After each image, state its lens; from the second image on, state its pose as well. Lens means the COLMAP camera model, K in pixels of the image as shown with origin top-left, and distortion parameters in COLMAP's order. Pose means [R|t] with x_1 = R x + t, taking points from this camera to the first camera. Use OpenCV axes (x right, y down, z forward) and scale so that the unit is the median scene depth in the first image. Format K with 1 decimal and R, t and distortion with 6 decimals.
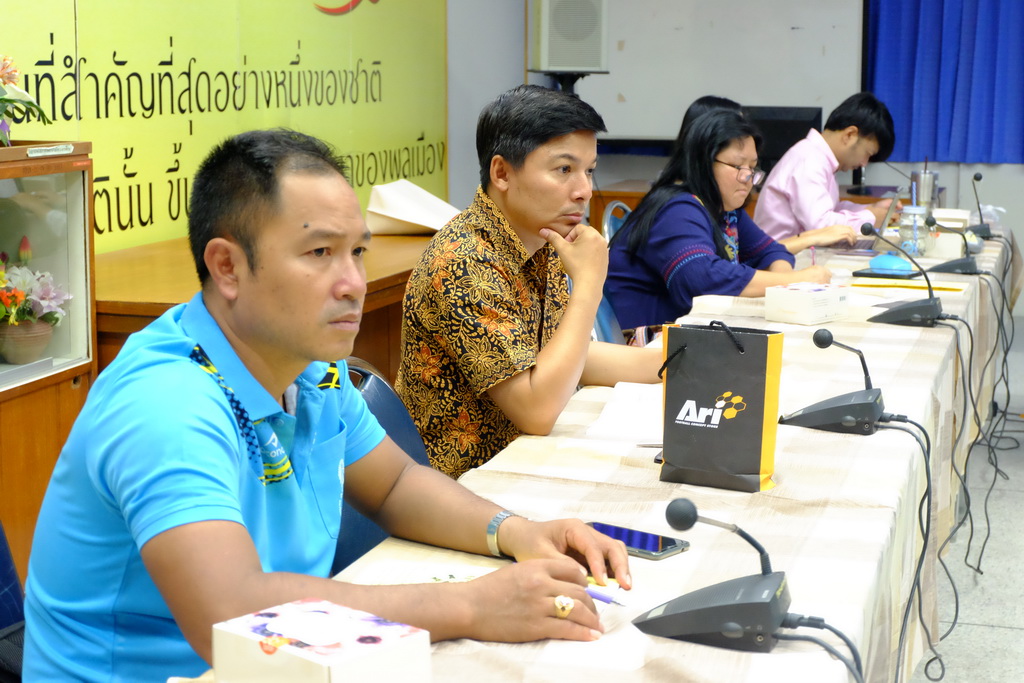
lens RADIAL K [[1824.8, 0, 512.0], [0, 1824.8, 341.5], [0, 0, 1]] dist [-0.047935, 0.087764]
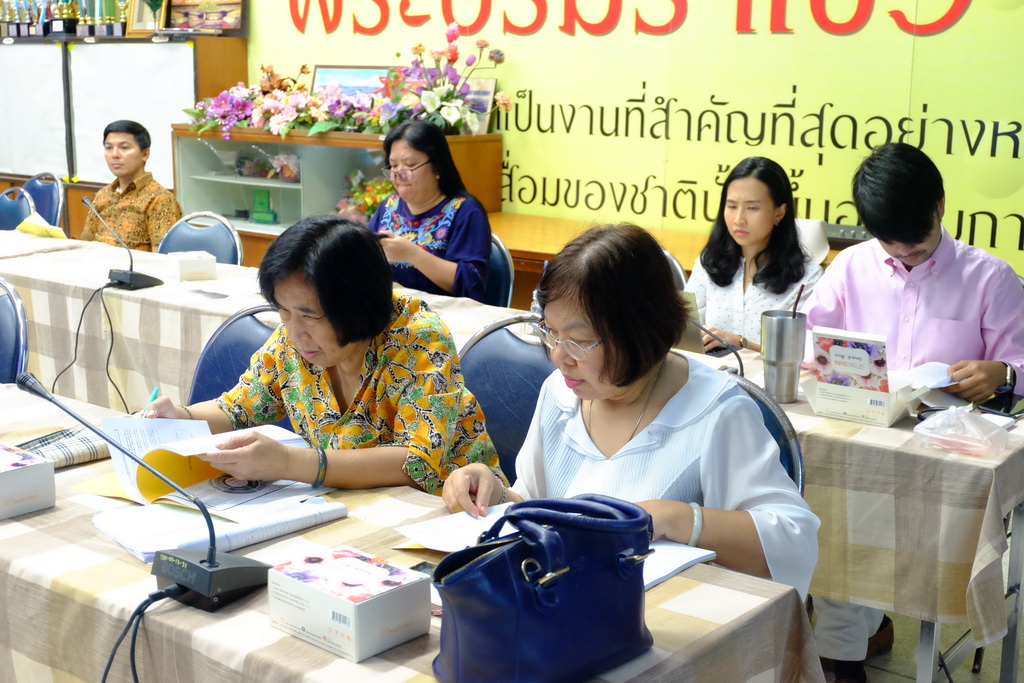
lens RADIAL K [[1322.4, 0, 526.1], [0, 1322.4, 329.3], [0, 0, 1]] dist [-0.016402, -0.027709]
pose [[-0.368300, 0.173446, -0.913385, 0.883837], [-0.156757, 0.956793, 0.244897, -0.234125], [0.916396, 0.233375, -0.325198, 1.360133]]
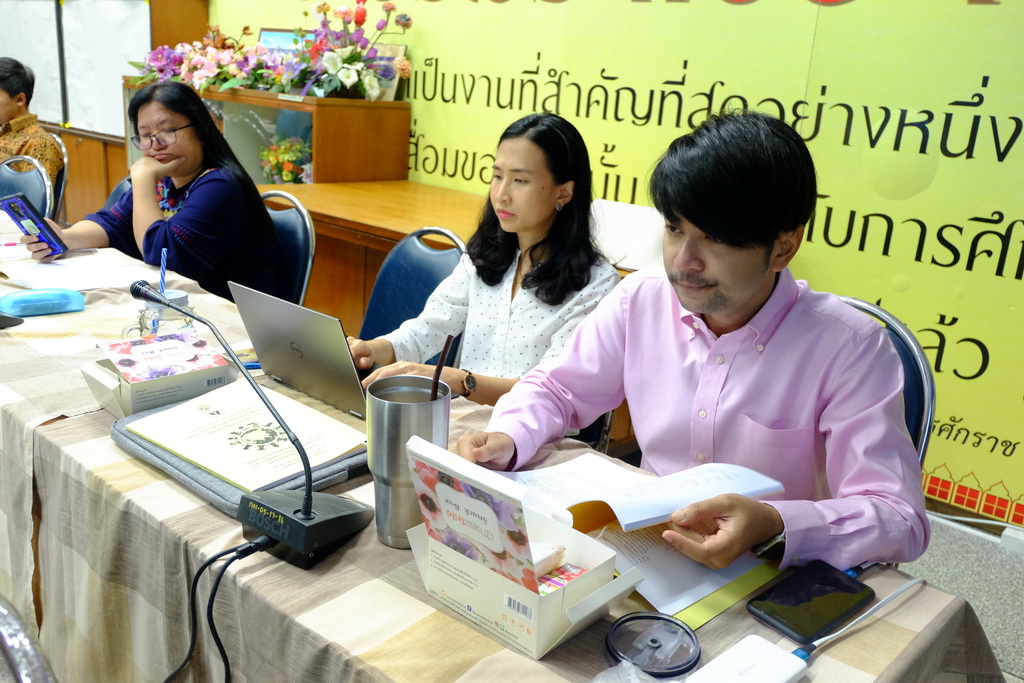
lens RADIAL K [[929.9, 0, 512.0], [0, 929.9, 341.5], [0, 0, 1]] dist [0.007226, 0.005013]
pose [[-0.442823, 0.213458, -0.870829, 0.490309], [-0.208620, 0.920061, 0.331611, -0.205175], [0.872001, 0.328517, -0.362892, 1.371826]]
